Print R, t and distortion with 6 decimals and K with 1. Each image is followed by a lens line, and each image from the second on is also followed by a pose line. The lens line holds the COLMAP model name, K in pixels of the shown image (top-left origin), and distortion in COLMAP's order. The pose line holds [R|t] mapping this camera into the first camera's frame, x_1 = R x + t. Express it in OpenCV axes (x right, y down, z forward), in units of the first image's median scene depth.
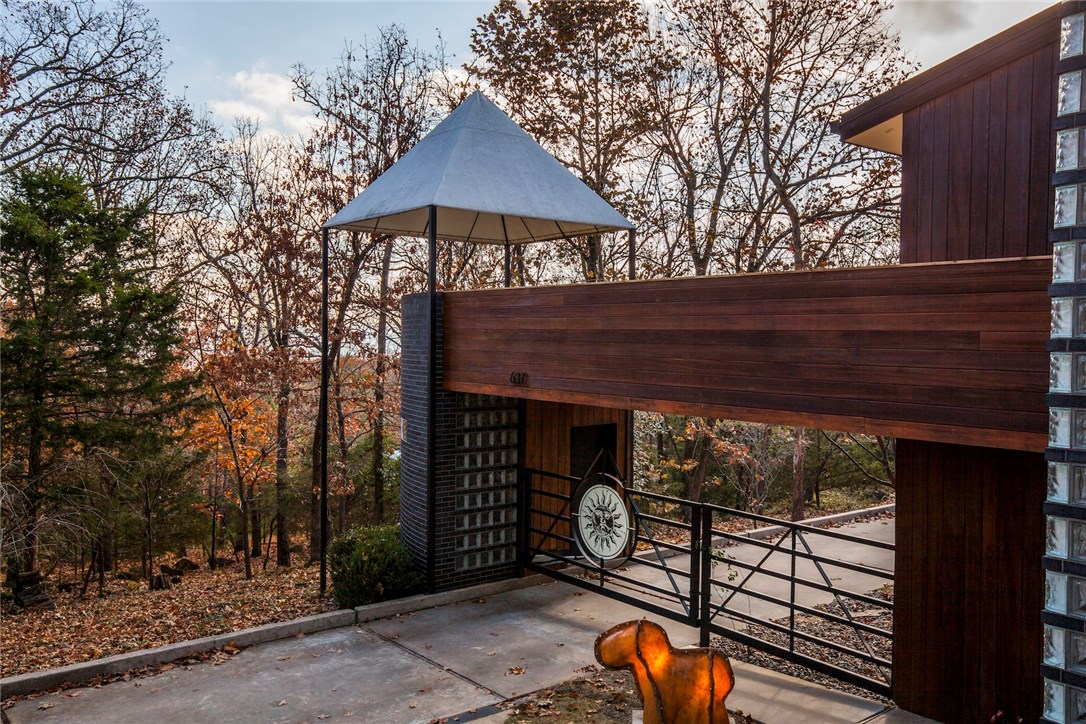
lens RADIAL K [[922.1, 0, 547.5], [0, 922.1, 361.2], [0, 0, 1]] dist [0.024519, 0.006066]
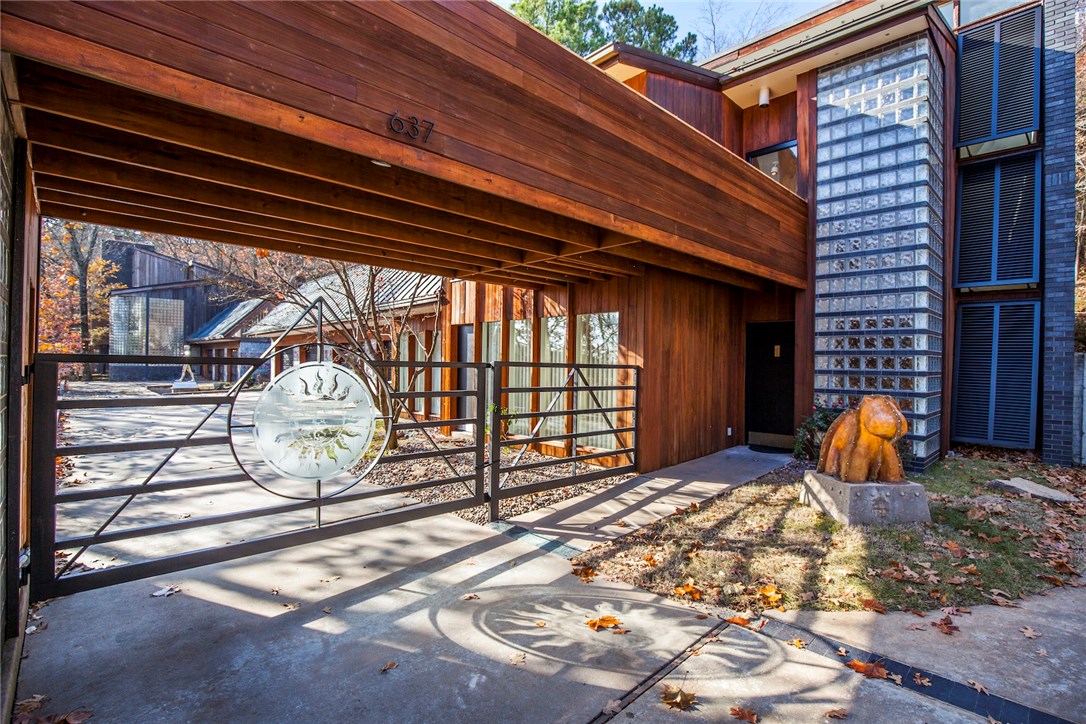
lens RADIAL K [[510.6, 0, 550.6], [0, 510.6, 360.6], [0, 0, 1]] dist [-0.031046, 0.004827]
pose [[-0.097510, -0.006938, 0.995210, -0.169565], [0.013700, 0.999872, 0.008313, 0.077325], [-0.995140, 0.014445, -0.097402, 0.510376]]
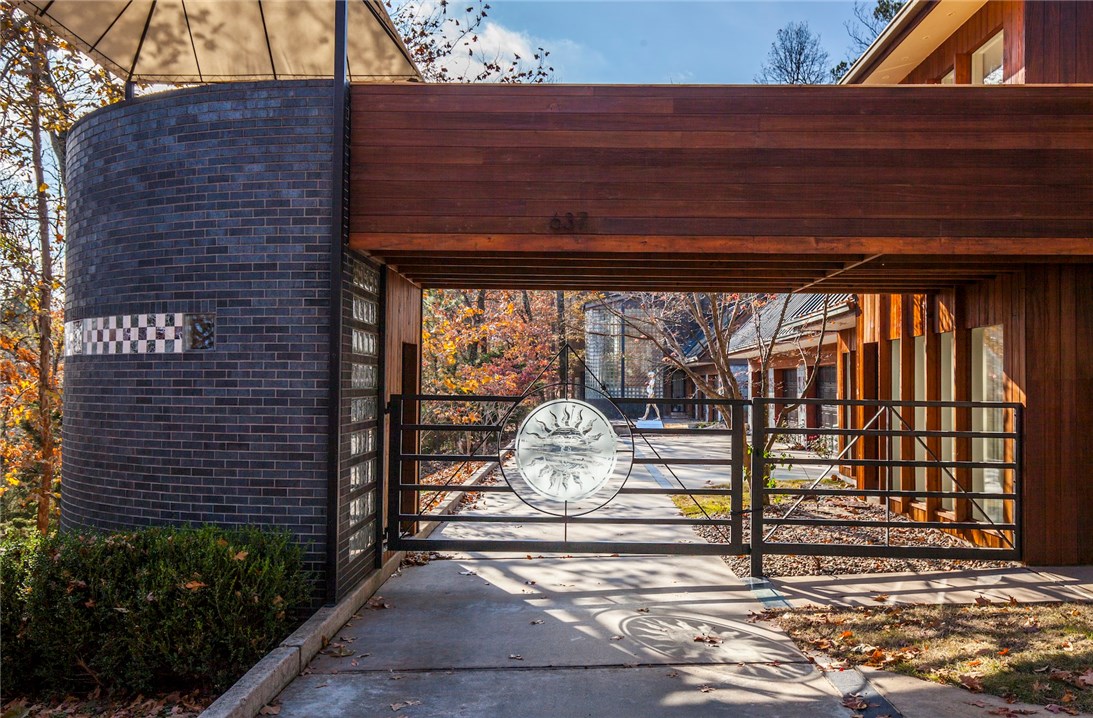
lens RADIAL K [[928.0, 0, 556.0], [0, 928.0, 358.0], [0, 0, 1]] dist [0.024519, 0.006066]
pose [[0.635264, 0.017898, 0.772087, -0.294426], [0.020709, 0.998977, -0.040196, 0.076365], [-0.772017, 0.041524, 0.634244, 0.315334]]
